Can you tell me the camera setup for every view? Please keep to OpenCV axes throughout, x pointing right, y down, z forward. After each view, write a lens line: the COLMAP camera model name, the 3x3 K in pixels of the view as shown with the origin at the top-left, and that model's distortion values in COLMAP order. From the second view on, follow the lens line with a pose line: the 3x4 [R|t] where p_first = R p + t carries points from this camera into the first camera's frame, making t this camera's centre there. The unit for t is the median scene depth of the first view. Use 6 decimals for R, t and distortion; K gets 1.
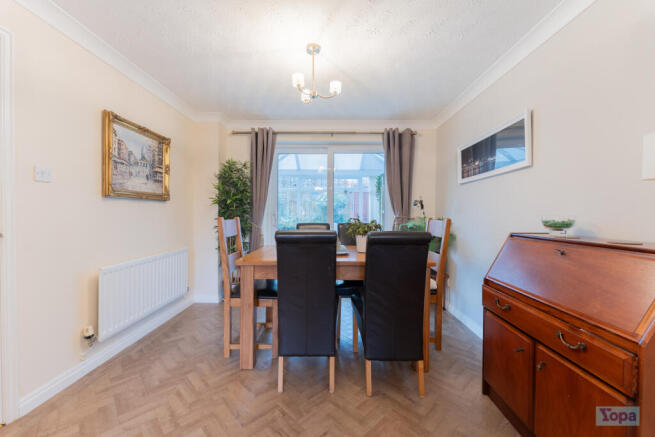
lens RADIAL K [[263.7, 0, 329.1], [0, 263.7, 216.8], [0, 0, 1]] dist [-0.001374, -0.000729]
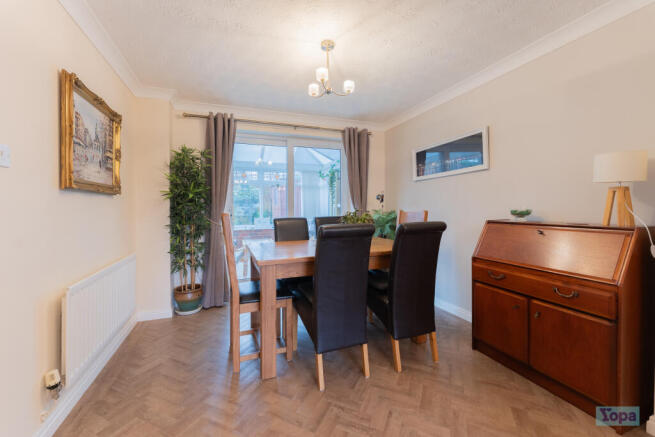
lens RADIAL K [[267.7, 0, 327.9], [0, 267.7, 208.6], [0, 0, 1]] dist [0.000639, 0.000028]
pose [[0.931999, -0.016414, 0.362089, -0.371209], [0.019484, 0.999799, -0.004829, -0.003854], [-0.361937, 0.011556, 0.932131, 0.039886]]
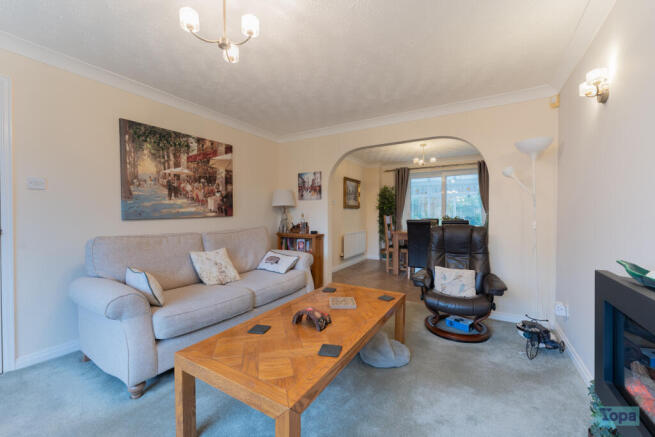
lens RADIAL K [[263.7, 0, 329.1], [0, 263.7, 216.8], [0, 0, 1]] dist [-0.001374, -0.000729]
pose [[0.871303, 0.000065, -0.490746, 0.304657], [-0.000556, 0.999999, -0.000855, 0.014905], [0.490746, 0.001018, 0.871302, -1.246602]]
